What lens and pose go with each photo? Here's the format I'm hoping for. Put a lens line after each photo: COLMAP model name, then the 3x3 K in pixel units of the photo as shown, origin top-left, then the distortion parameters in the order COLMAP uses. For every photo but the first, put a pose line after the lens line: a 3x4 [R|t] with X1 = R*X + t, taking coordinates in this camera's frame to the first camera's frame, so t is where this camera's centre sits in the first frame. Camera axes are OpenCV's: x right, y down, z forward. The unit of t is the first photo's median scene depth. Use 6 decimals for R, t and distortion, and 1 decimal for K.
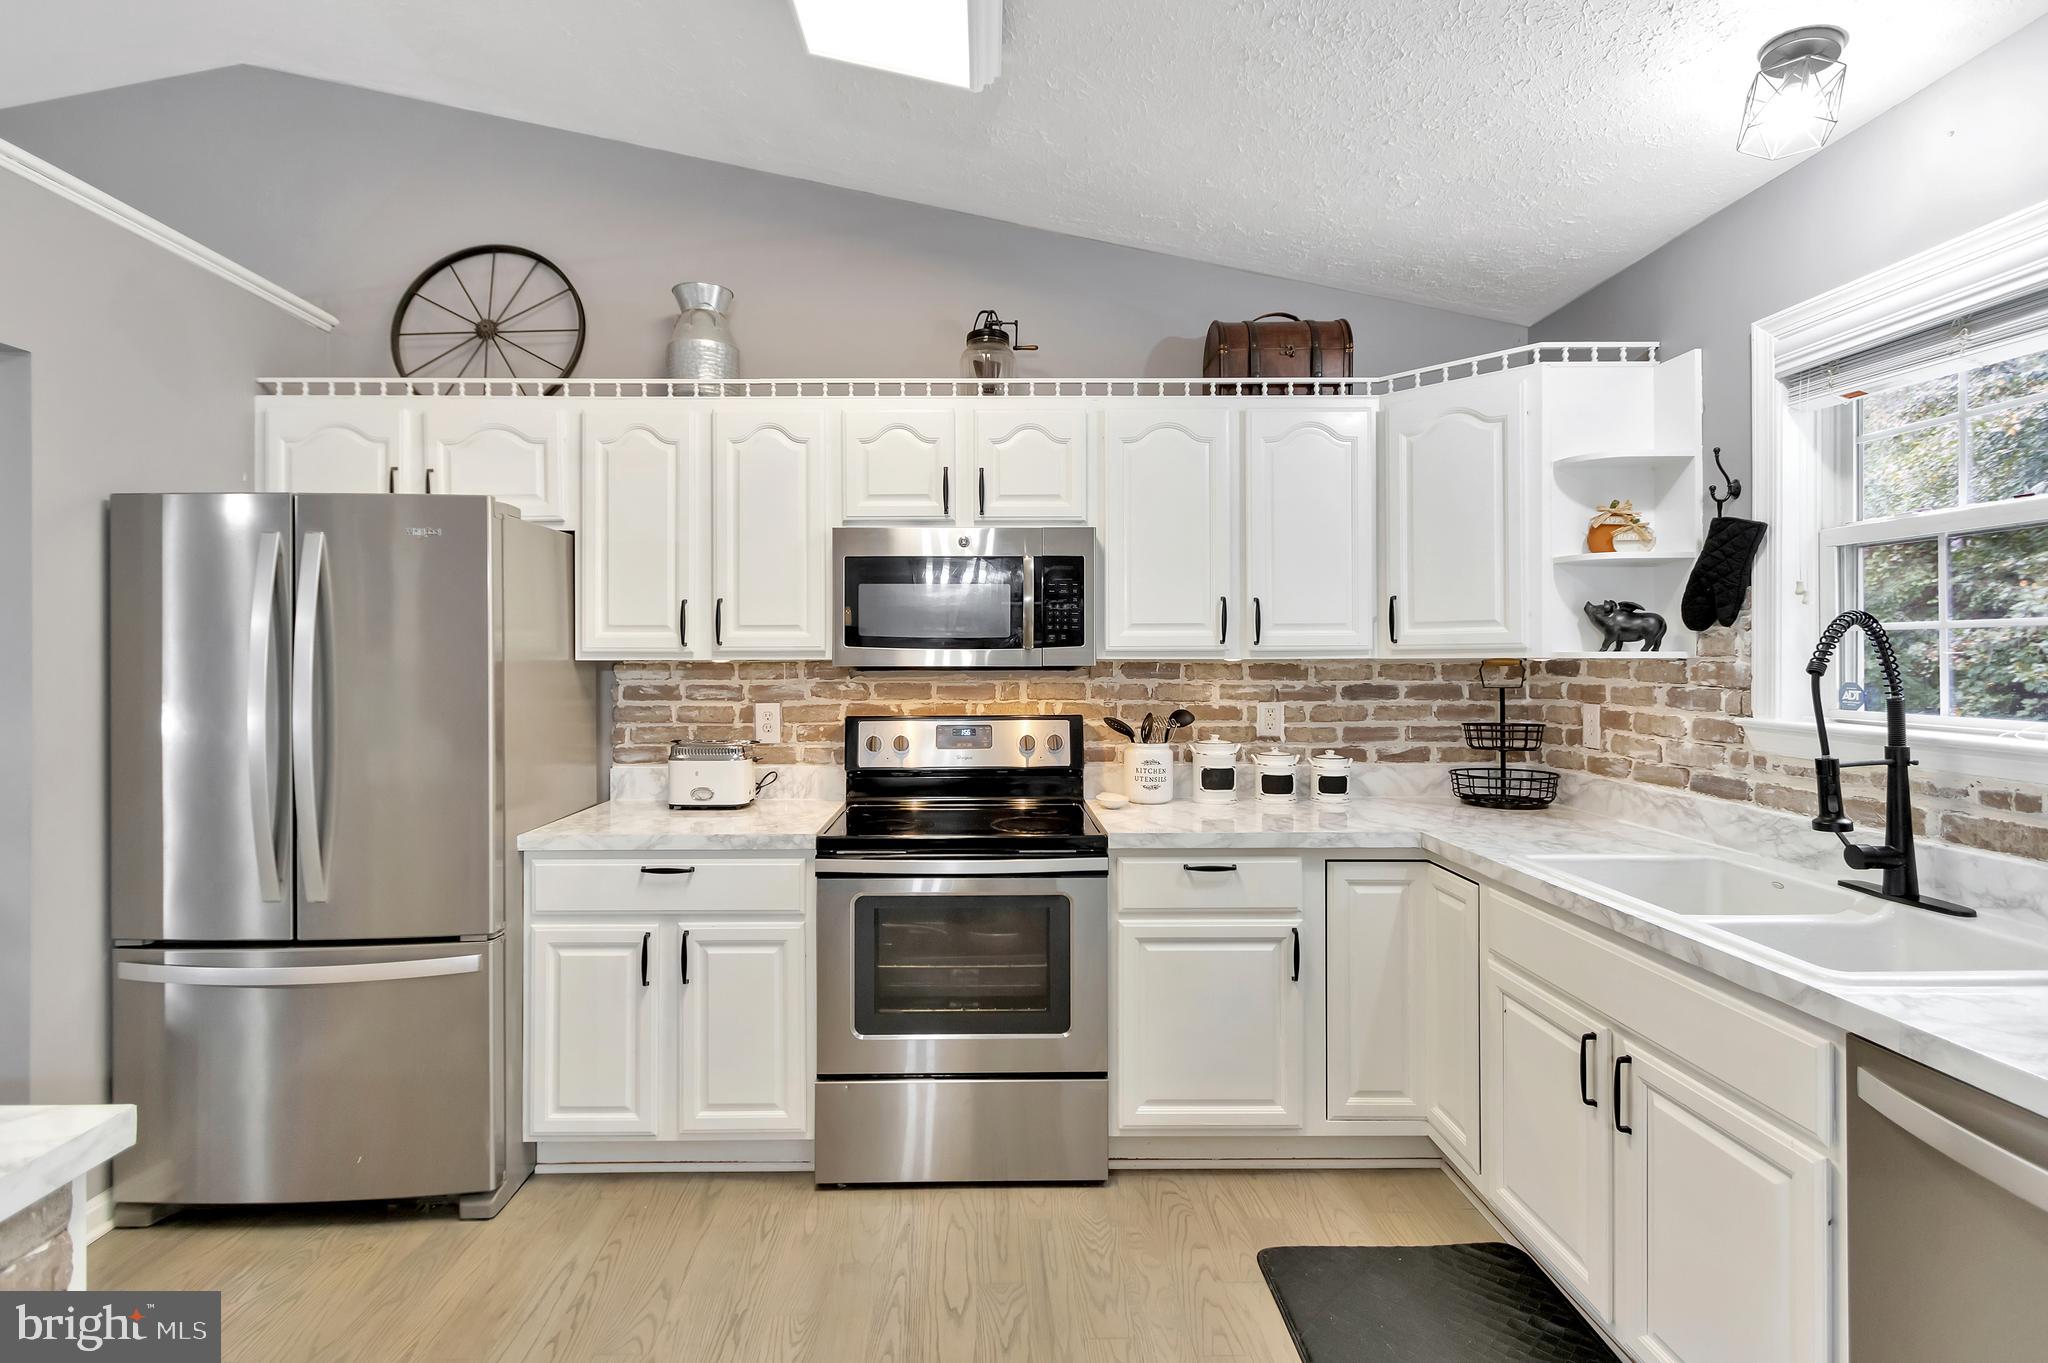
lens RADIAL K [[935.3, 0, 1024.0], [0, 935.3, 681.5], [0, 0, 1]] dist [-0.002222, -0.000251]
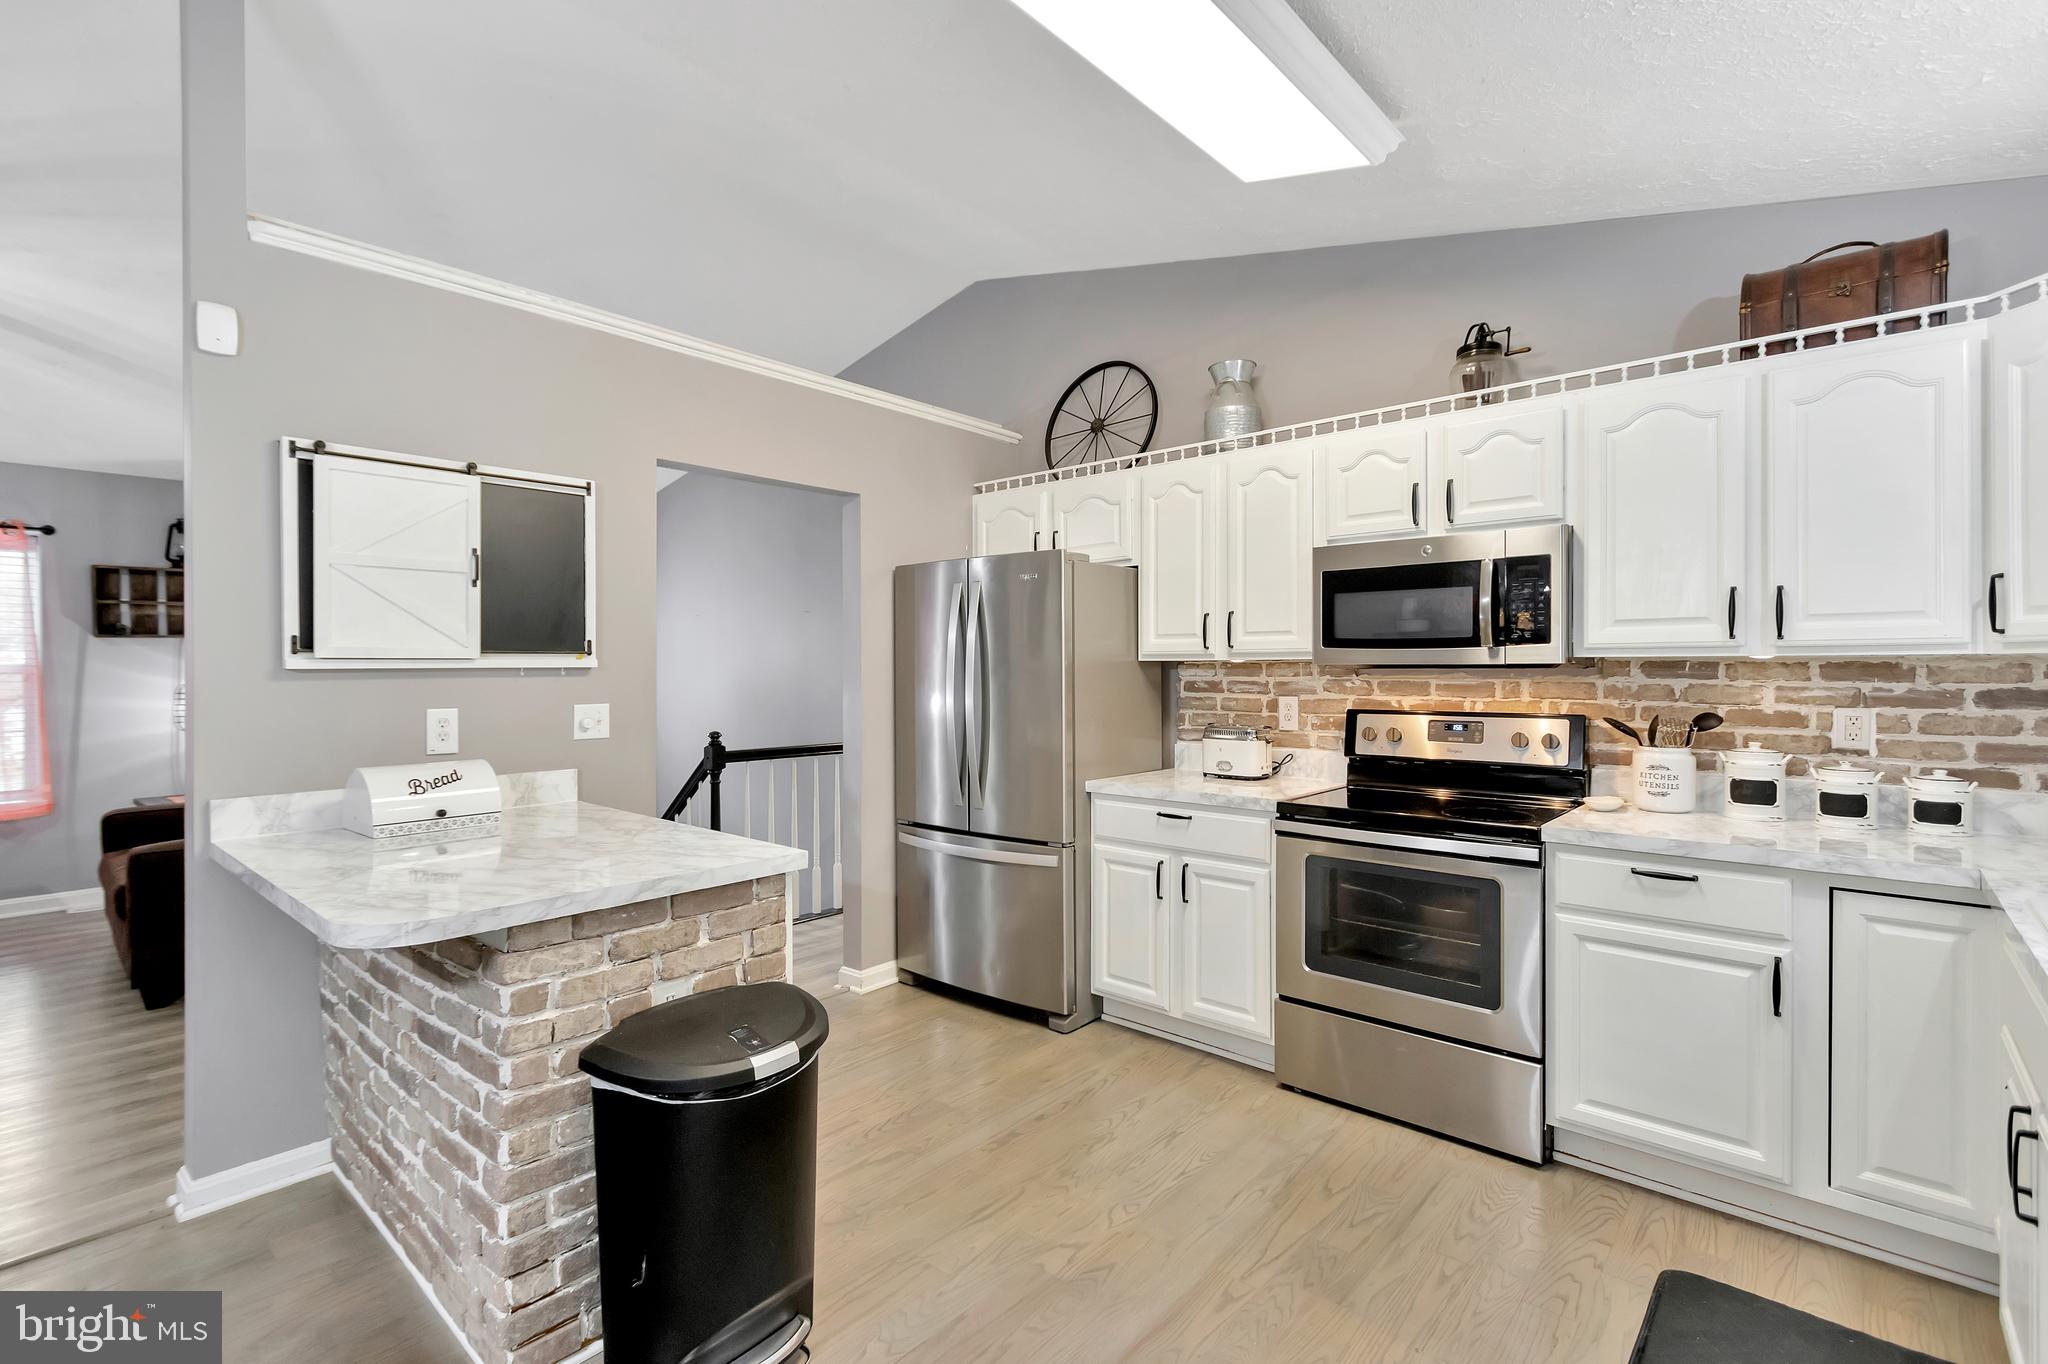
lens RADIAL K [[924.2, 0, 1066.0], [0, 924.2, 716.8], [0, 0, 1]] dist [-0.016385, 0.000015]
pose [[0.757968, 0.033111, -0.651450, 0.298748], [-0.013320, 0.999288, 0.035292, 0.011793], [0.652155, -0.018072, 0.757870, -0.087586]]
